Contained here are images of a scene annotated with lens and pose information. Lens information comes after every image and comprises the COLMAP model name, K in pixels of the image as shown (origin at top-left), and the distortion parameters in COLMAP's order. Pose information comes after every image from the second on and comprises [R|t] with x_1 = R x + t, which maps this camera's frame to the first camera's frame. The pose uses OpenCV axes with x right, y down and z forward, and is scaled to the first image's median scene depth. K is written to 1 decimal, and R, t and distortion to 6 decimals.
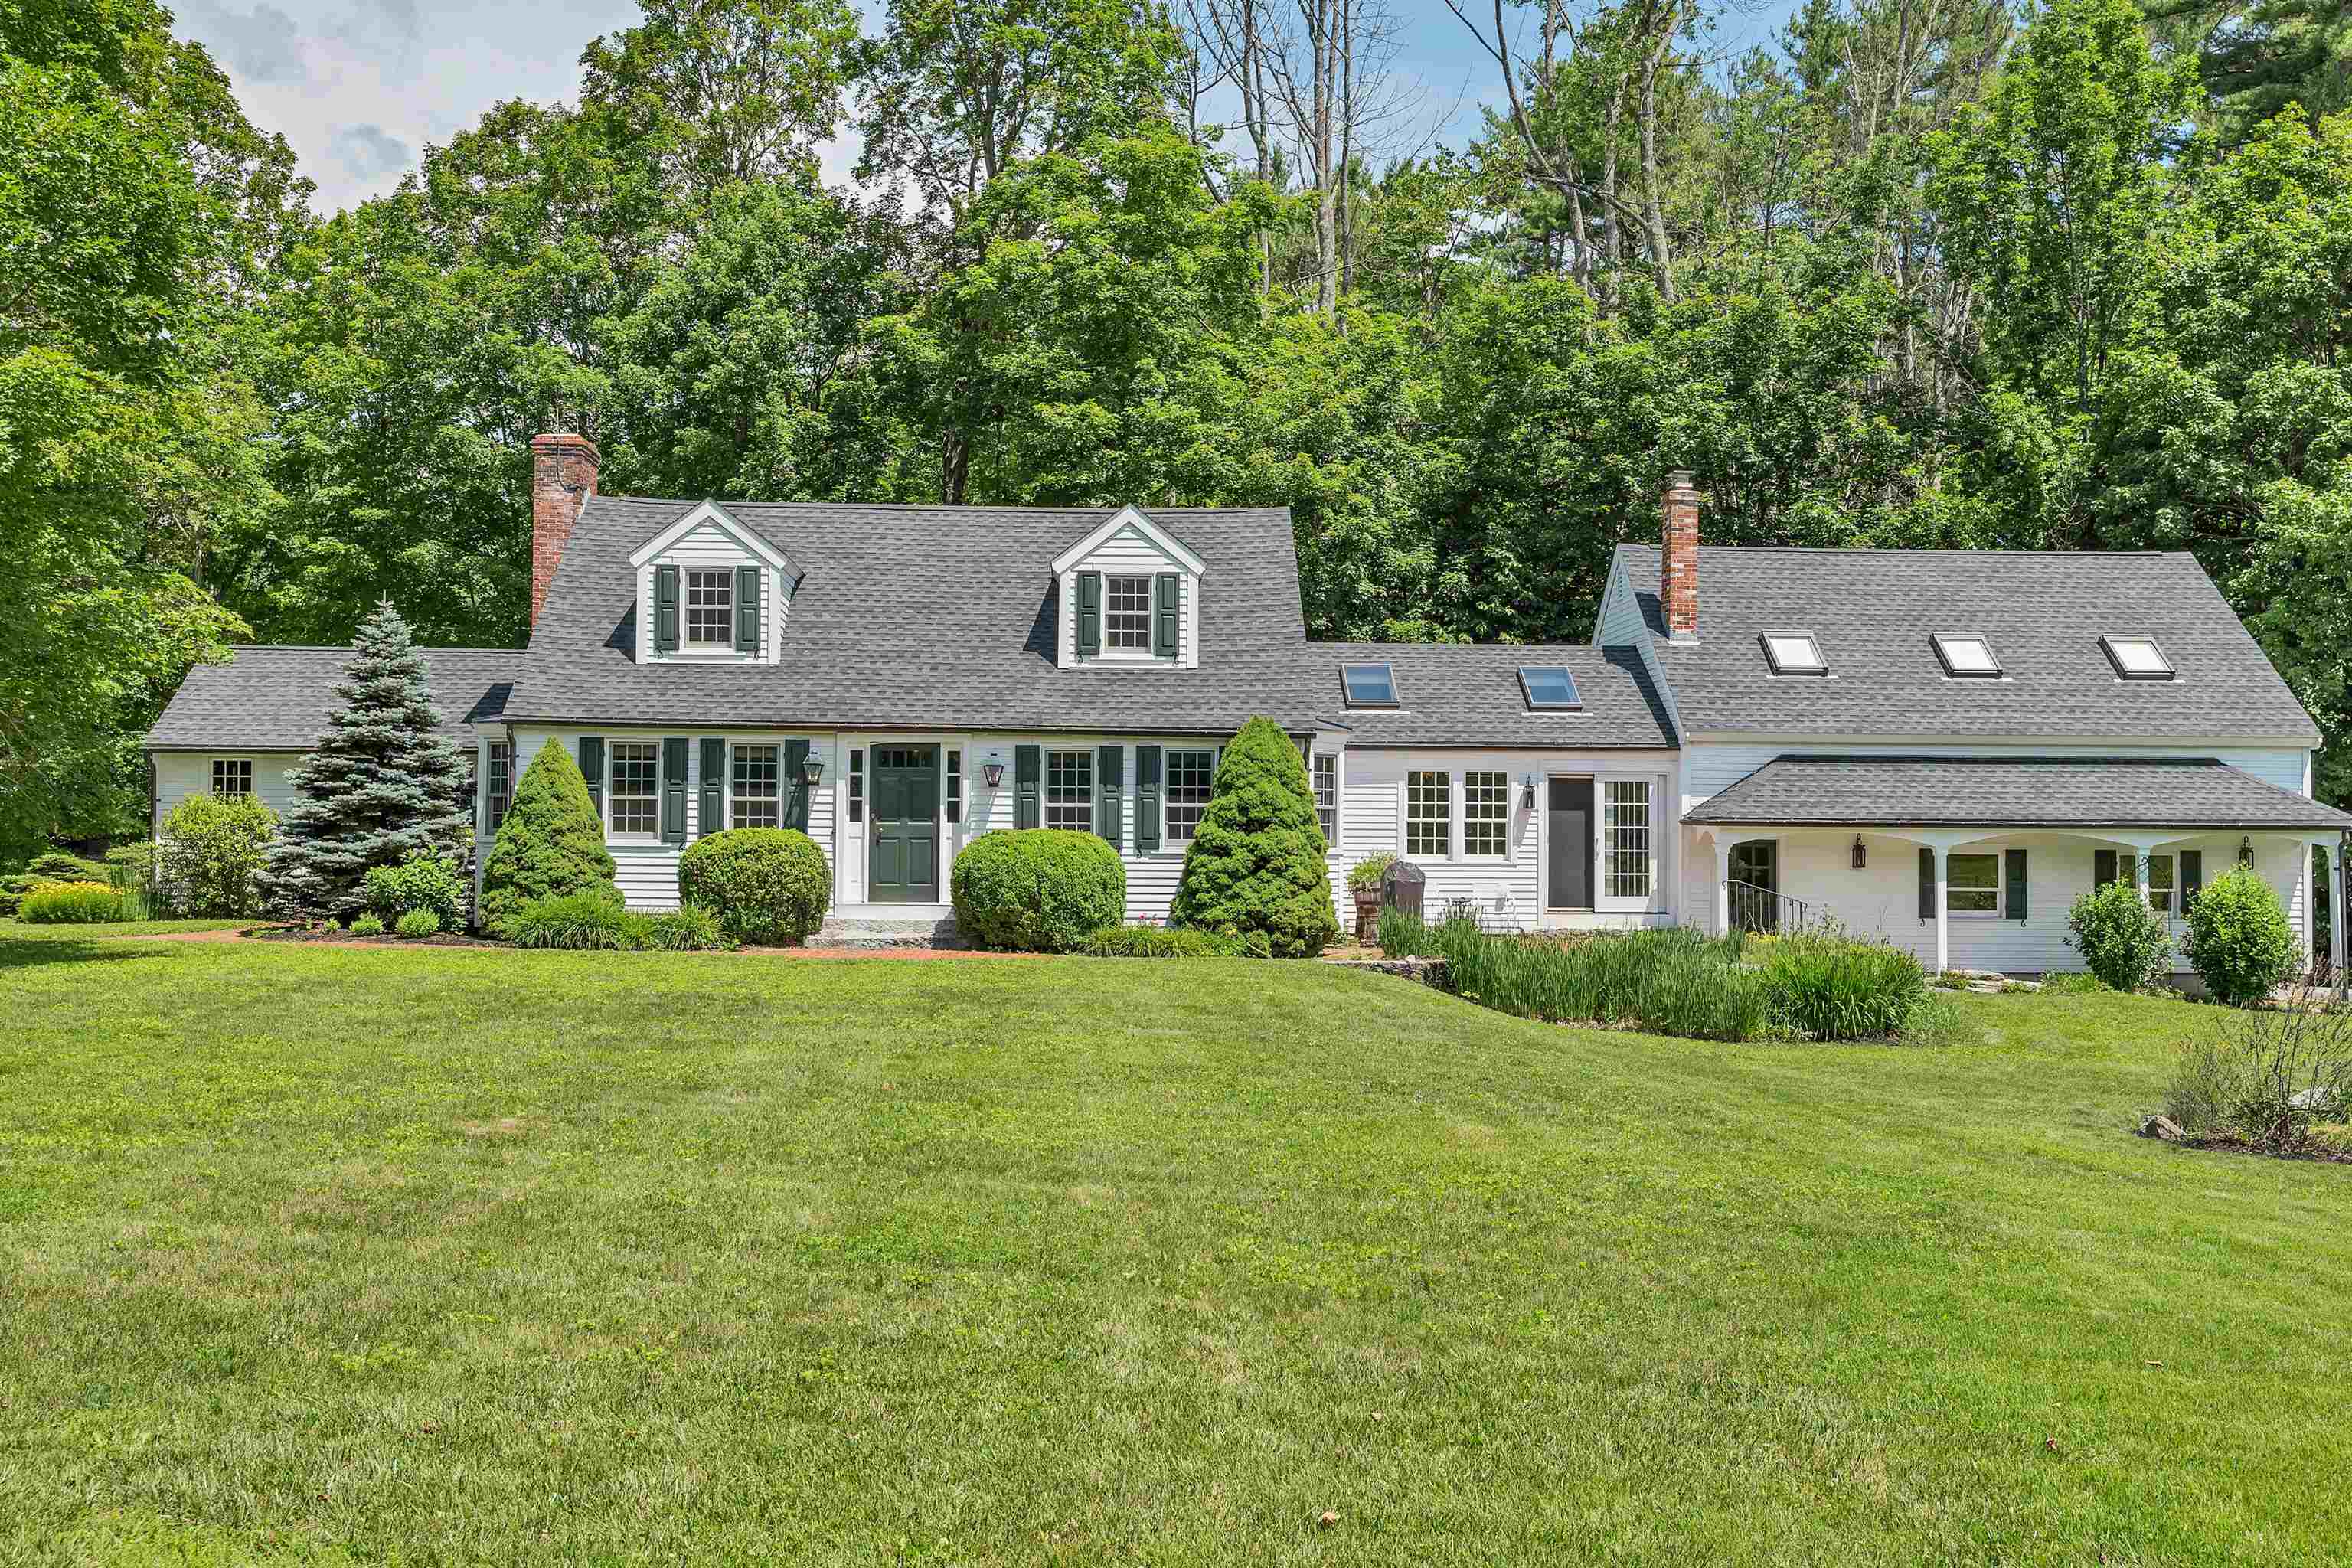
lens RADIAL K [[2342.1, 0, 1178.3], [0, 2342.1, 789.1], [0, 0, 1]] dist [-0.009976, 0.000000]
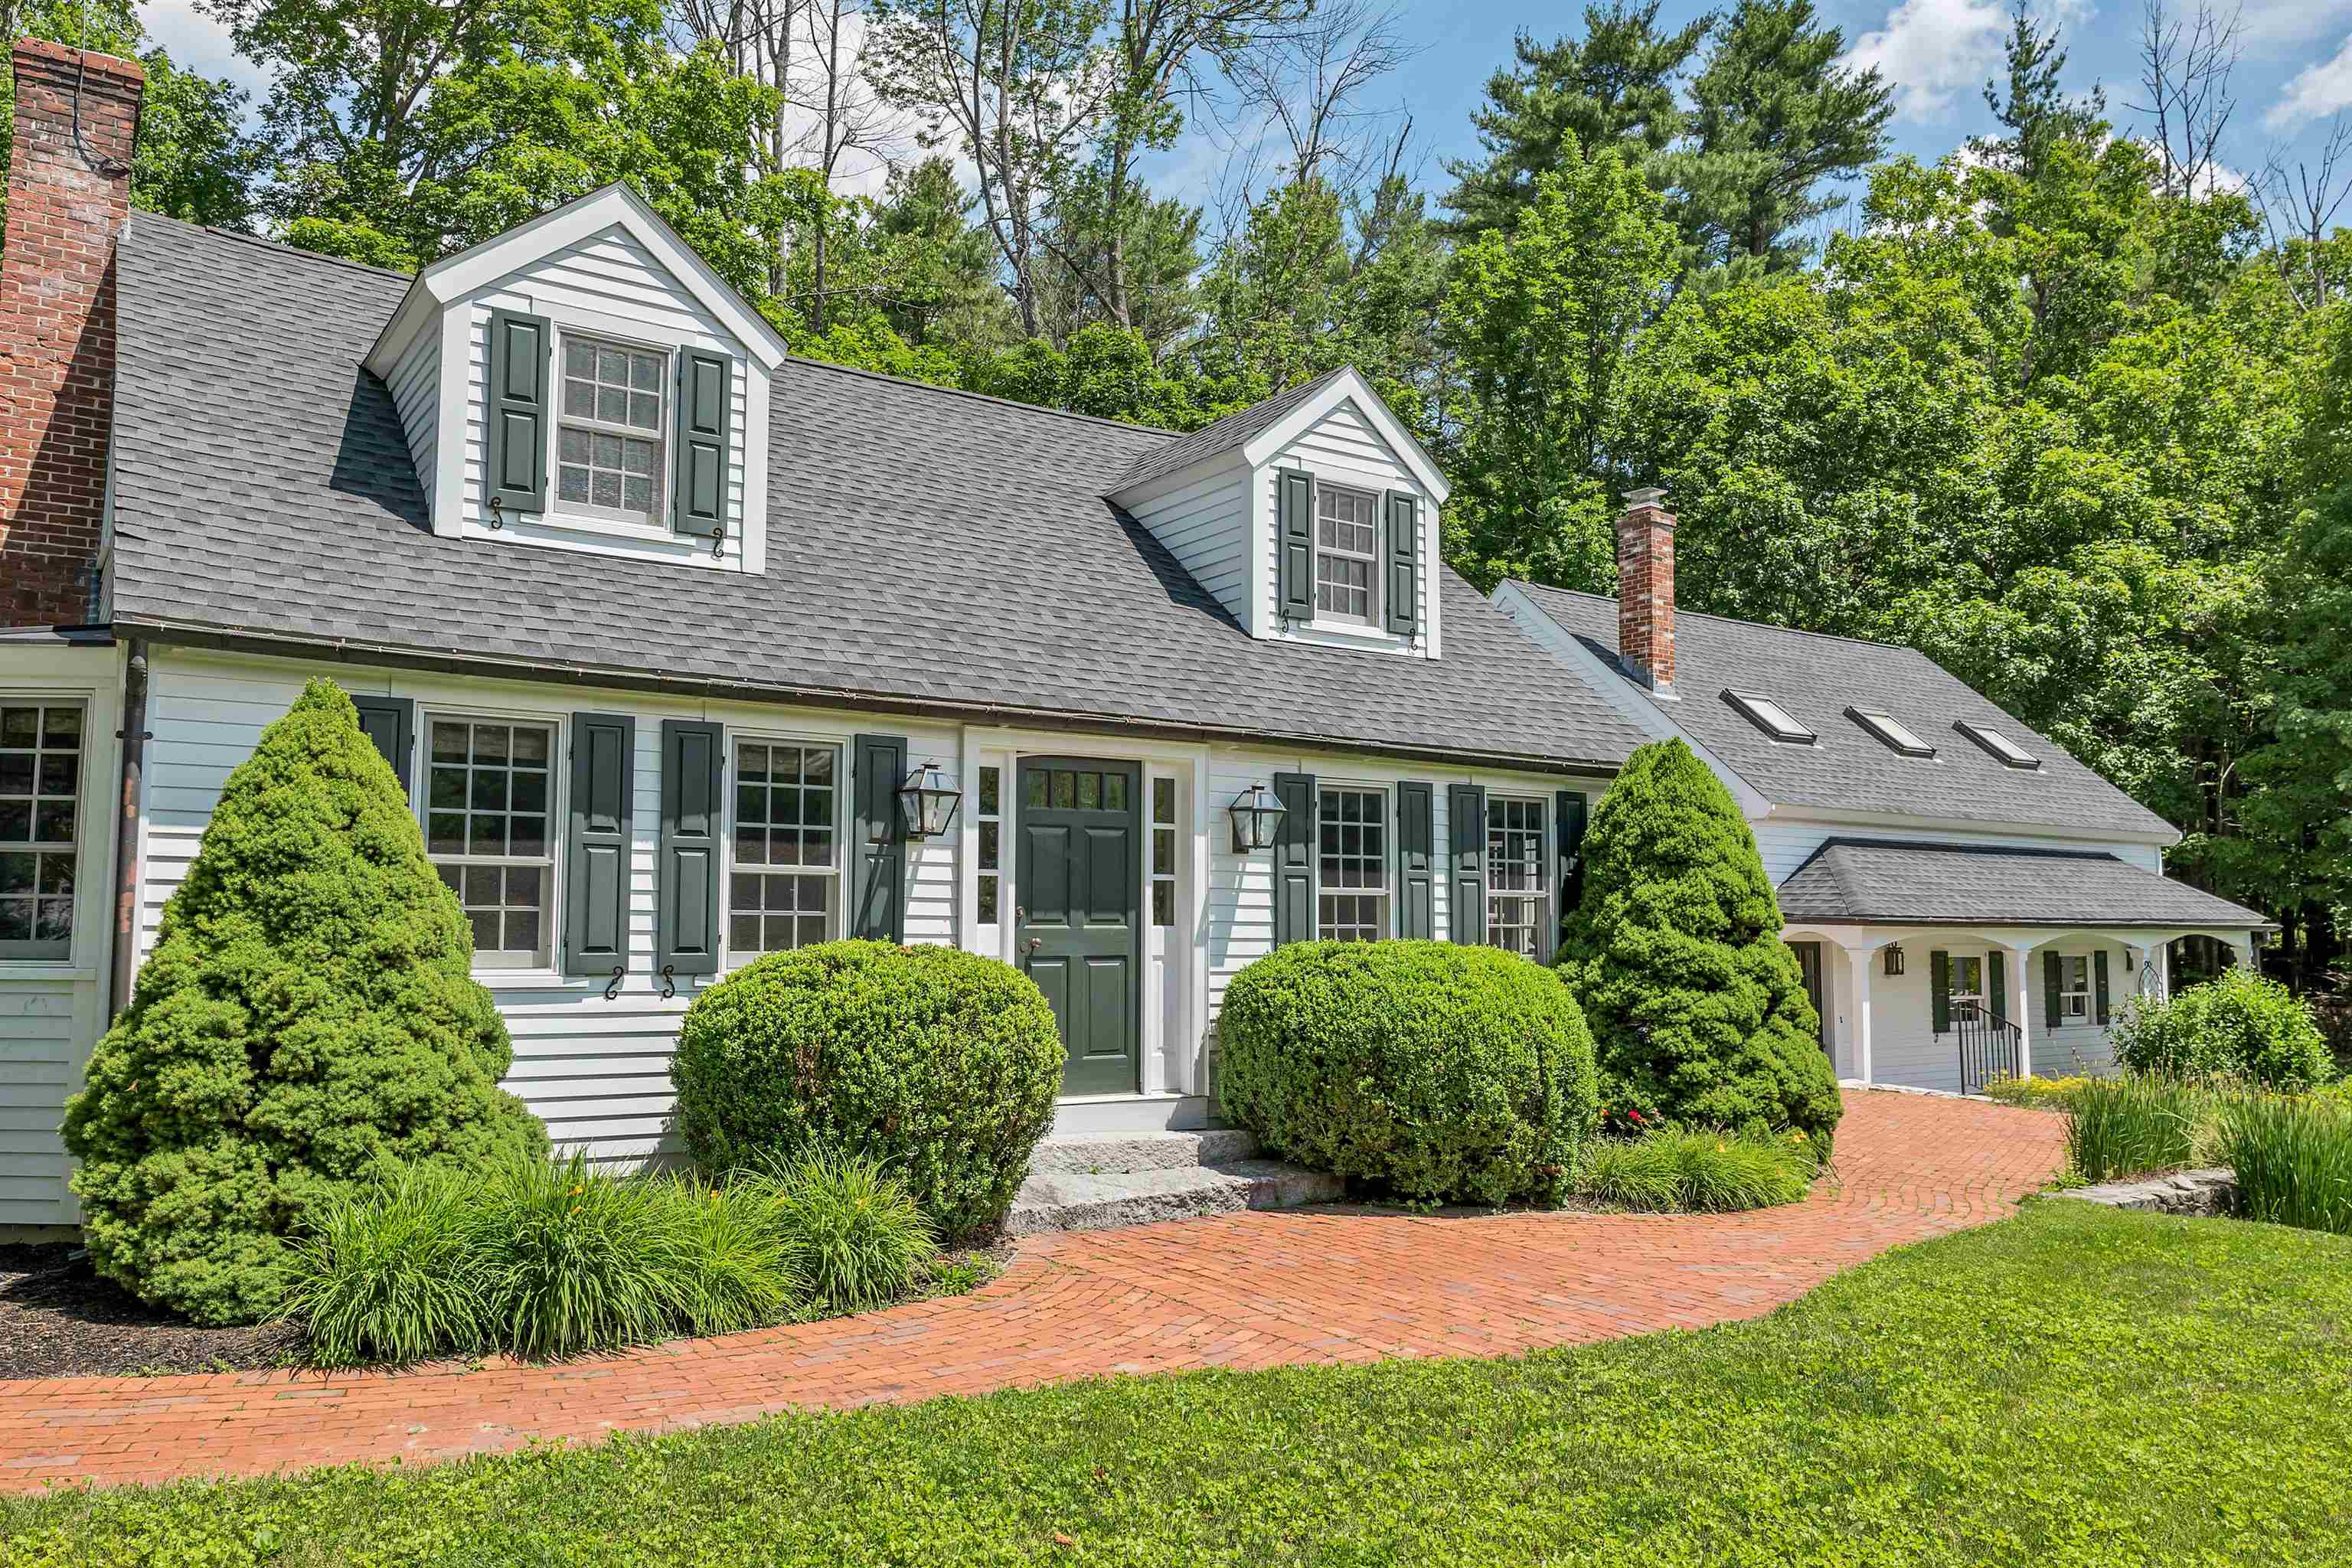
lens RADIAL K [[1707.3, 0, 1172.7], [0, 1707.3, 779.7], [0, 0, 1]] dist [-0.001196, 0.005423]
pose [[0.855558, 0.043909, 0.515841, -0.280504], [-0.014069, 0.998001, -0.061616, 0.006003], [-0.517516, 0.045459, 0.854465, 0.698216]]
